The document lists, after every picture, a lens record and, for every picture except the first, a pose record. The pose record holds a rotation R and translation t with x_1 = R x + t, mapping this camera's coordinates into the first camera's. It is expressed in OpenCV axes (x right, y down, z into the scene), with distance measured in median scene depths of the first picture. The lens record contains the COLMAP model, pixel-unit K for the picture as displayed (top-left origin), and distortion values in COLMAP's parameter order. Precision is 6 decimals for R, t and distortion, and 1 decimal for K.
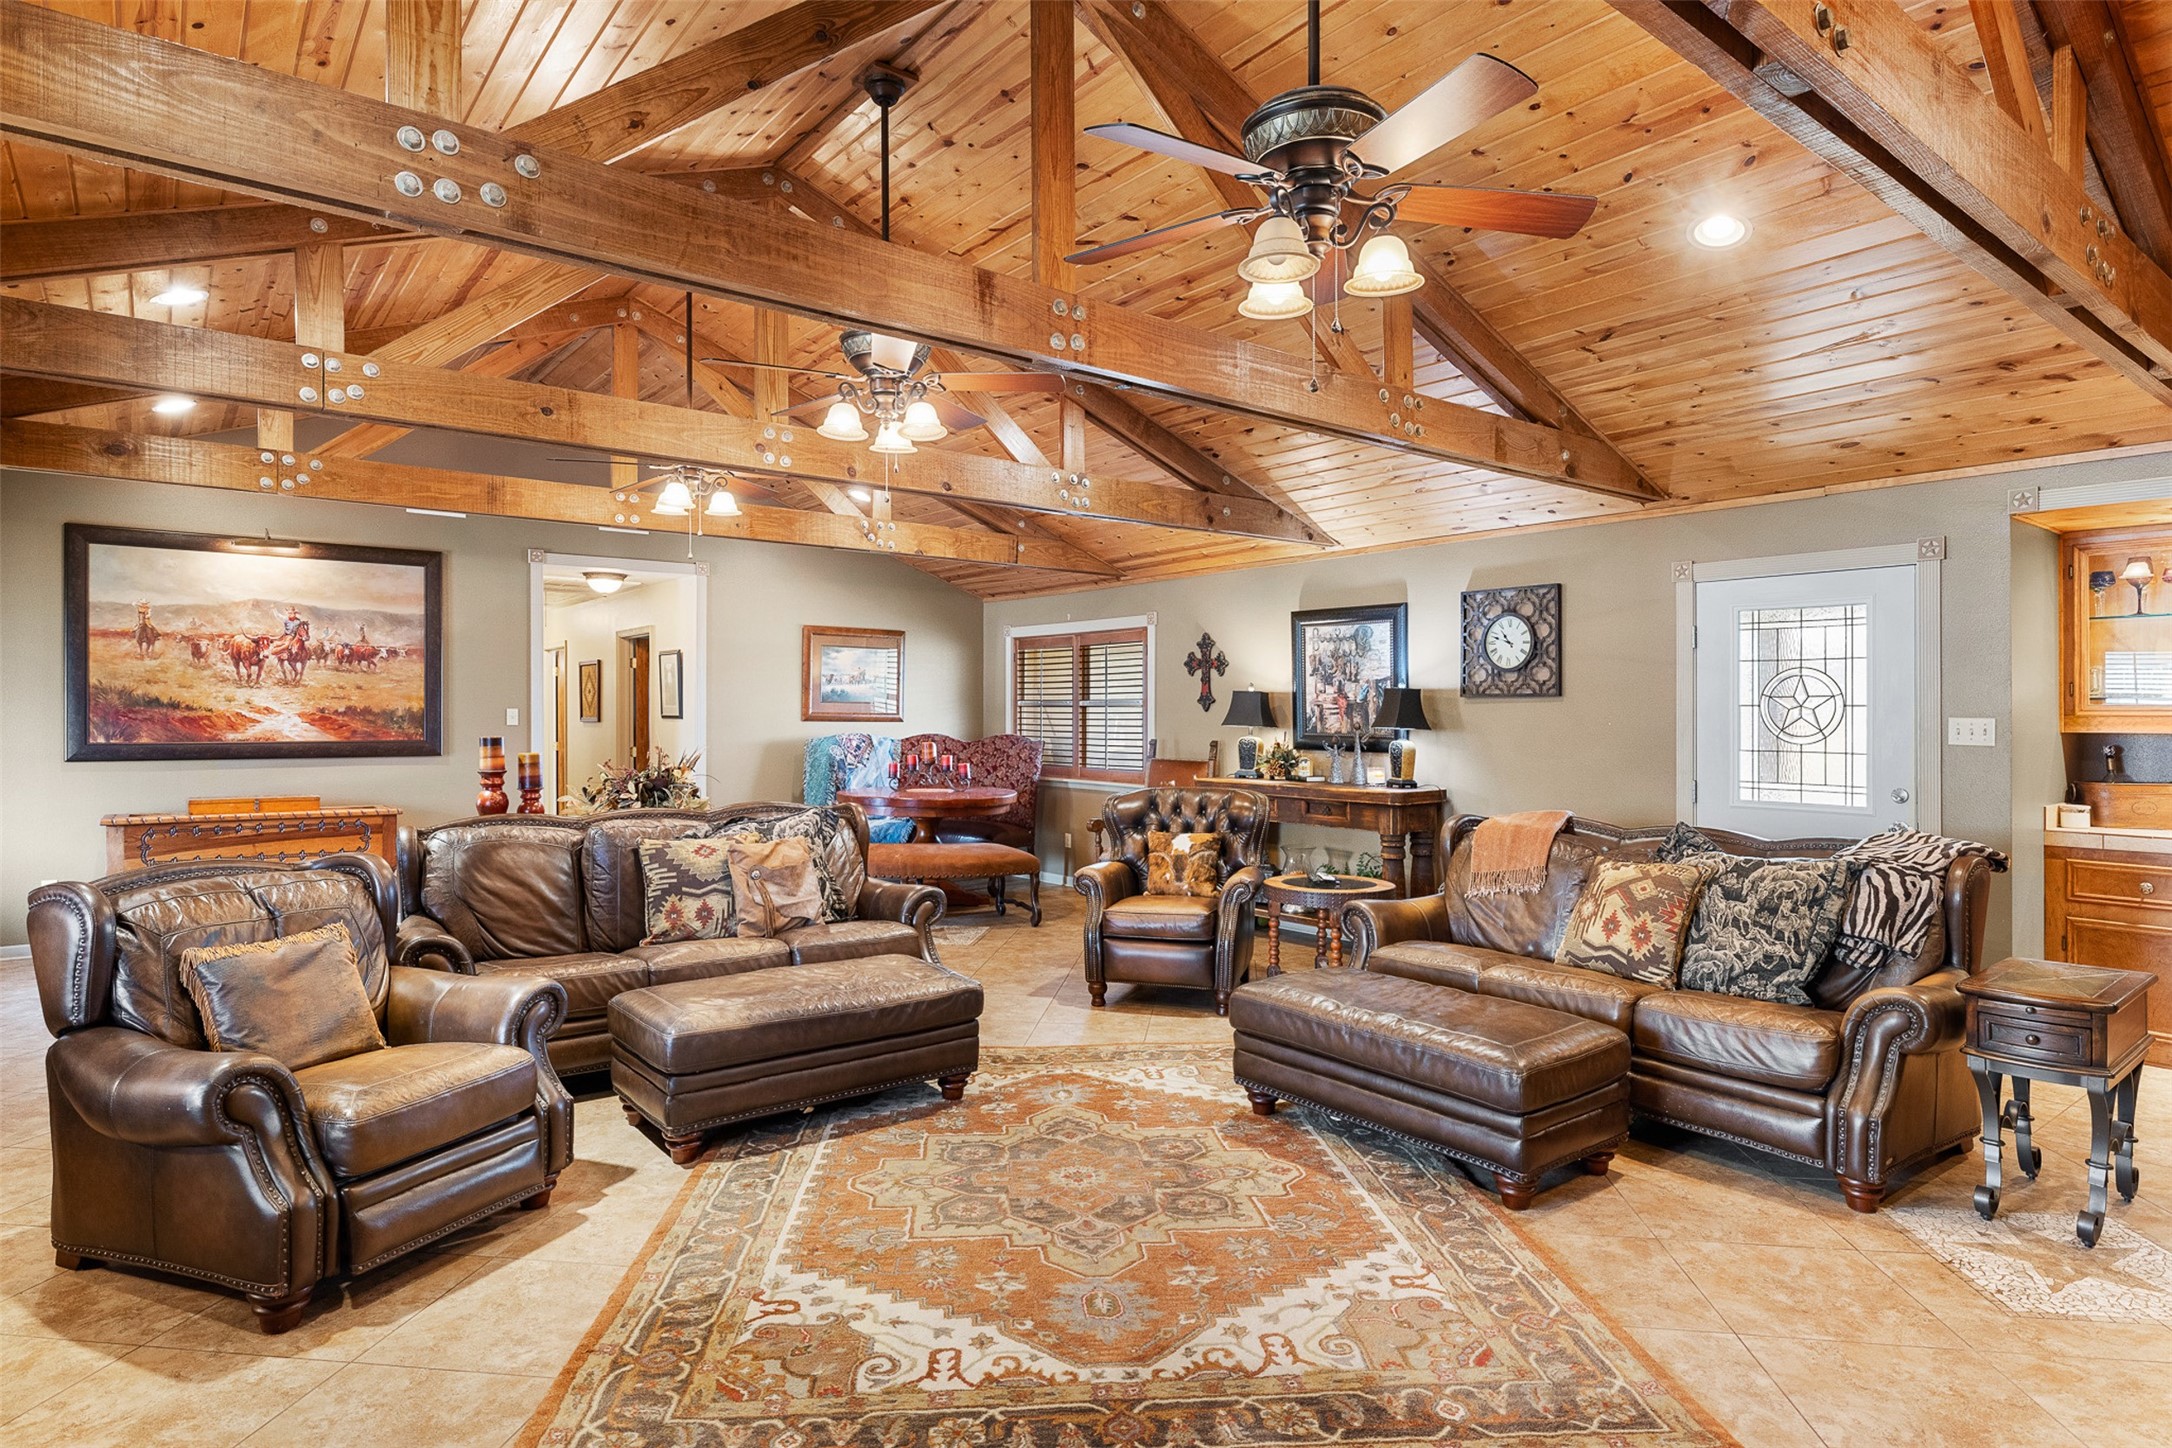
lens RADIAL K [[1192.8, 0, 1085.4], [0, 1192.8, 718.9], [0, 0, 1]] dist [-0.002268, -0.000082]
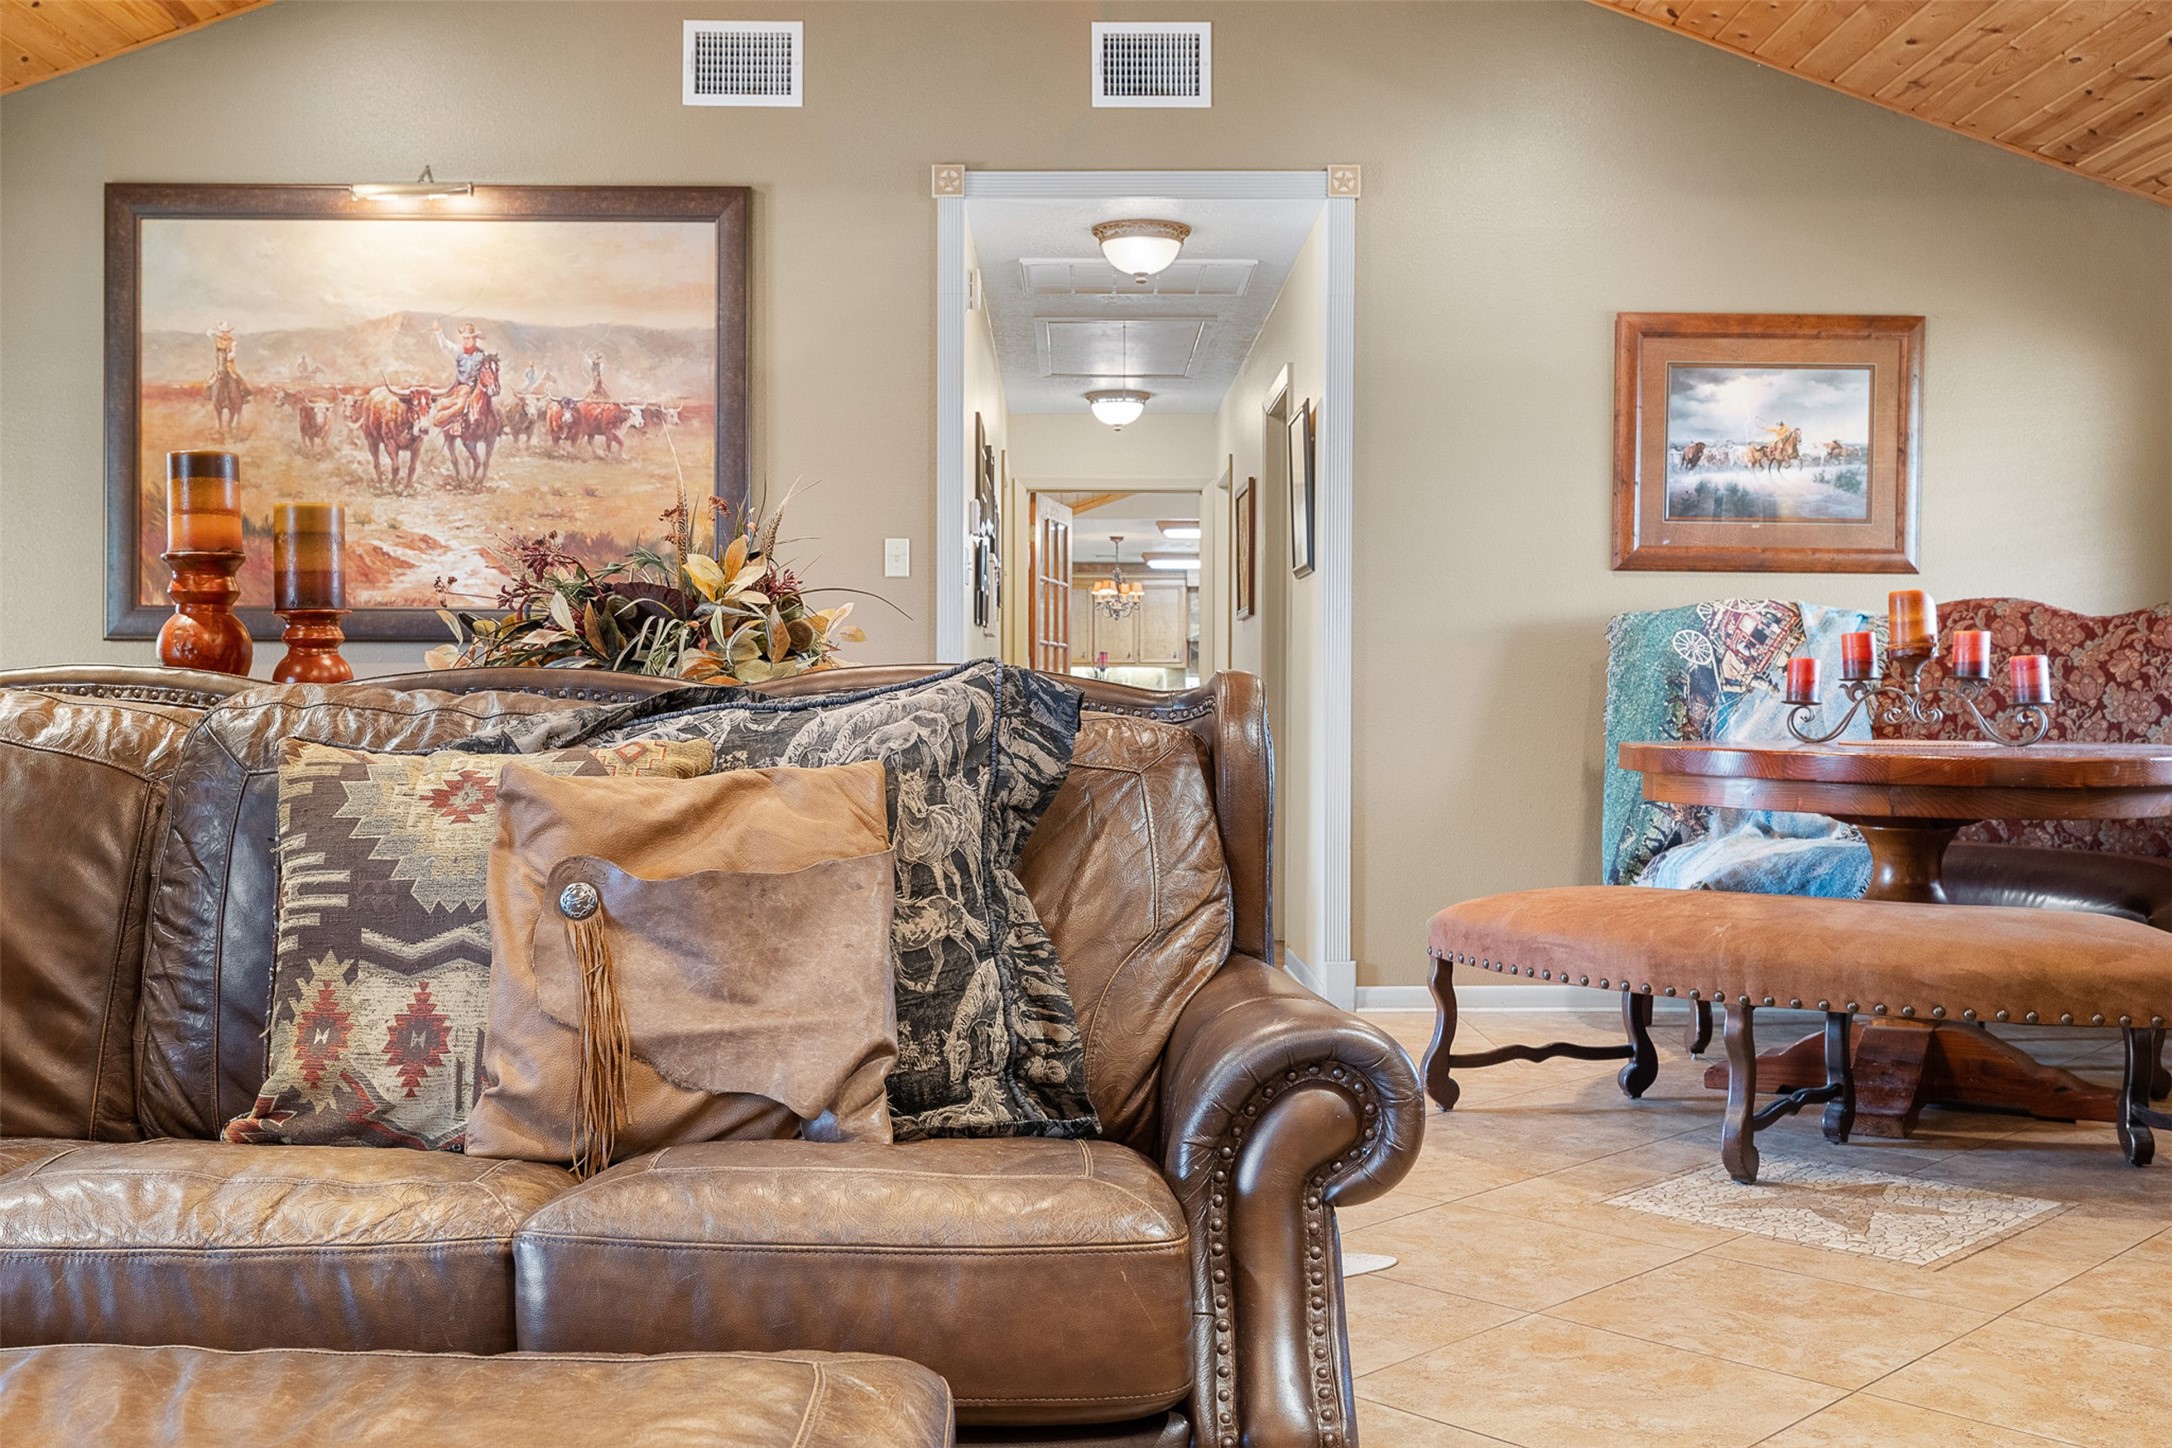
lens RADIAL K [[2088.1, 0, 1087.8], [0, 2088.1, 728.8], [0, 0, 1]] dist [0.009975, 0.000000]
pose [[0.793038, 0.004623, -0.609154, 0.040041], [-0.002997, 0.999989, 0.003686, 0.064496], [0.609164, -0.001098, 0.793043, 0.495774]]
